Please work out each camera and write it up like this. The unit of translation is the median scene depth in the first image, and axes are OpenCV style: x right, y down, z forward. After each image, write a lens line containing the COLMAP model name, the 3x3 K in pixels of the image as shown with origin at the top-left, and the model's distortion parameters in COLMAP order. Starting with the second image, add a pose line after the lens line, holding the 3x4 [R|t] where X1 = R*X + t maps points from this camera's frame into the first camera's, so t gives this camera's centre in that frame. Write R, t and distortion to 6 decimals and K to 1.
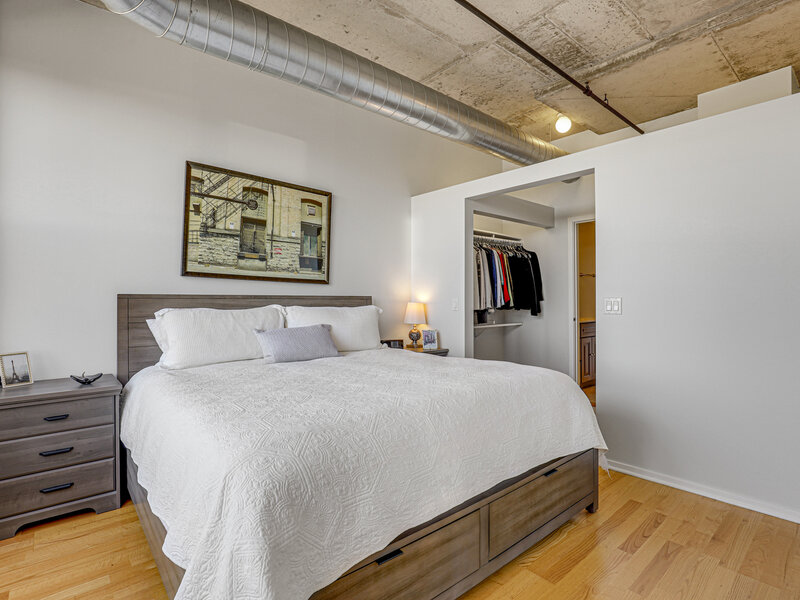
lens RADIAL K [[418.2, 0, 401.9], [0, 418.2, 297.6], [0, 0, 1]] dist [-0.031590, 0.000818]
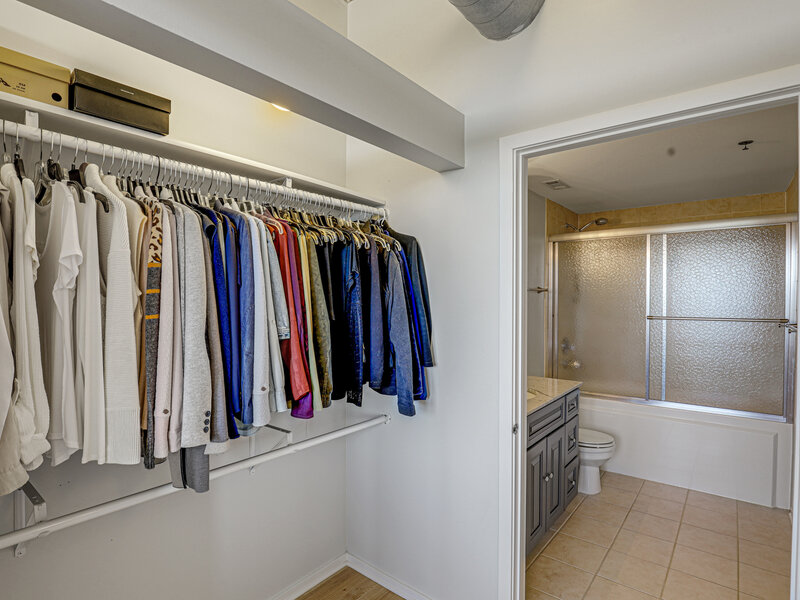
lens RADIAL K [[418.2, 0, 403.2], [0, 418.2, 300.6], [0, 0, 1]] dist [-0.031590, 0.000818]
pose [[0.984751, 0.005420, 0.173884, 0.249999], [-0.006835, 0.999948, 0.007539, -0.055177], [-0.173834, -0.008612, 0.984737, 0.645266]]
